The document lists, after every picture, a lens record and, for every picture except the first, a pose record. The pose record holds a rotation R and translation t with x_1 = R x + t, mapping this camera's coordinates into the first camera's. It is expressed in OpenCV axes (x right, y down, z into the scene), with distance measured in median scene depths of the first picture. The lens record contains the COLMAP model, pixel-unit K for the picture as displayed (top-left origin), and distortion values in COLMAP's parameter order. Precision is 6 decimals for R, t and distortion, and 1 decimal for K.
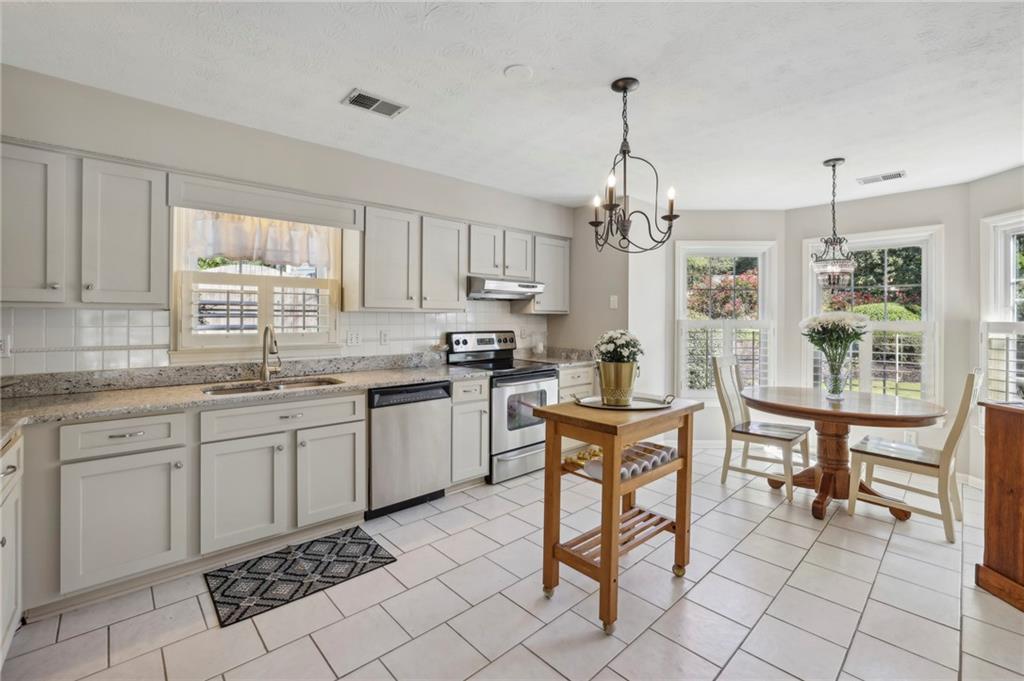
lens RADIAL K [[443.9, 0, 505.4], [0, 443.9, 319.9], [0, 0, 1]] dist [-0.020264, 0.011251]
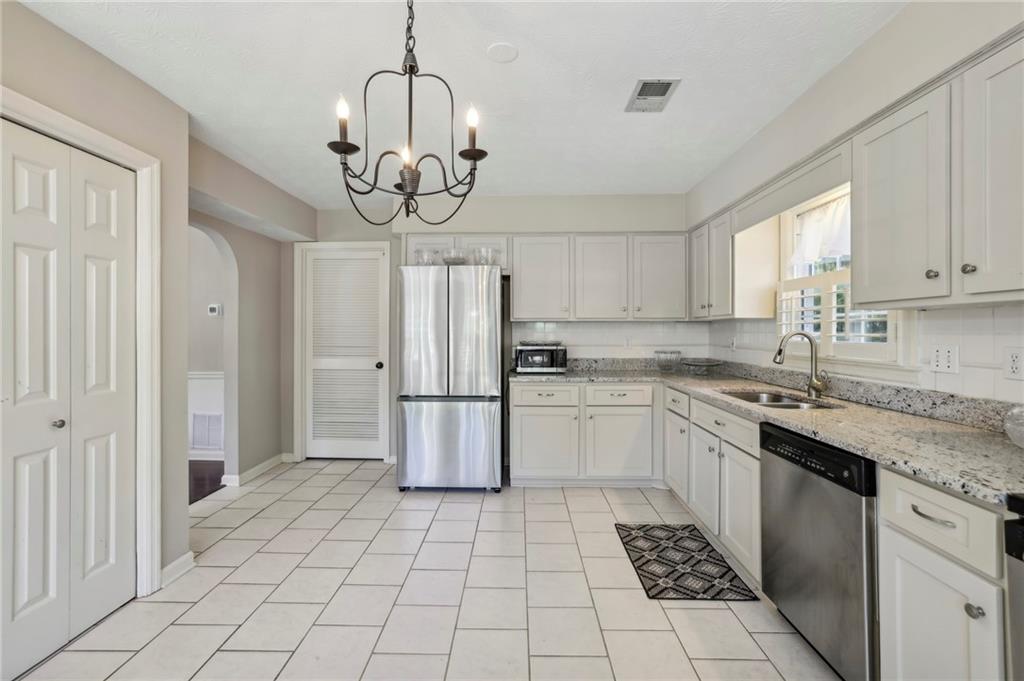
lens RADIAL K [[443.9, 0, 510.0], [0, 443.9, 331.8], [0, 0, 1]] dist [-0.020264, 0.011251]
pose [[-0.683047, -0.004290, -0.730361, 0.547274], [-0.006227, 0.999981, -0.000051, 0.016712], [0.730347, 0.004513, -0.683061, 1.306492]]
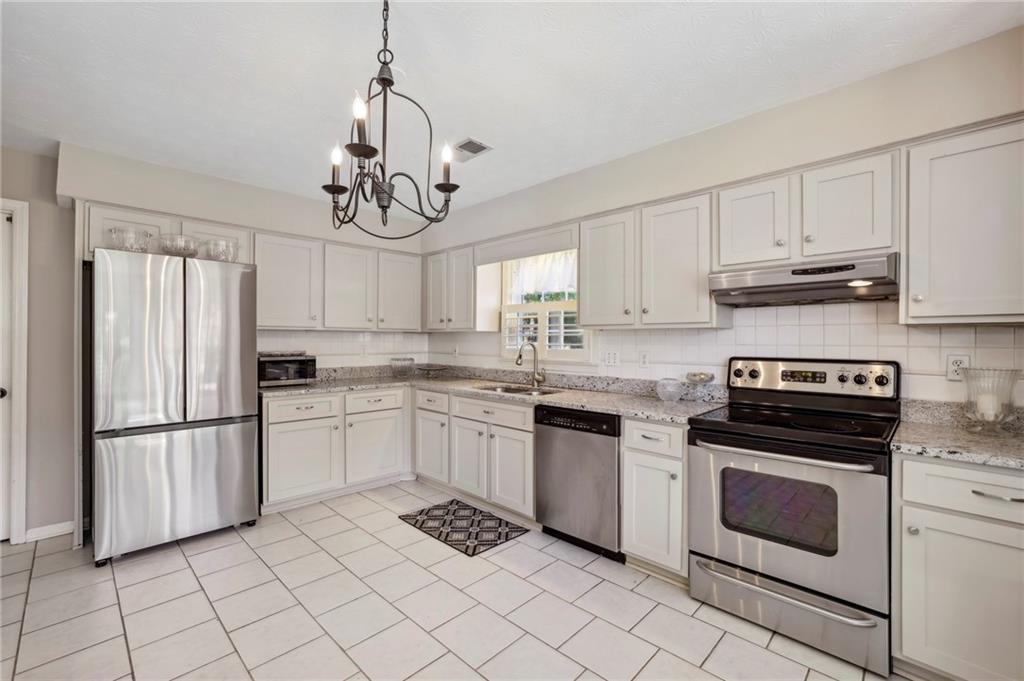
lens RADIAL K [[443.9, 0, 509.2], [0, 443.9, 341.5], [0, 0, 1]] dist [-0.020264, 0.011251]
pose [[0.064546, -0.000249, -0.997915, 0.797962], [-0.009008, 0.999959, -0.000833, 0.012147], [0.997874, 0.009043, 0.064541, 0.955984]]
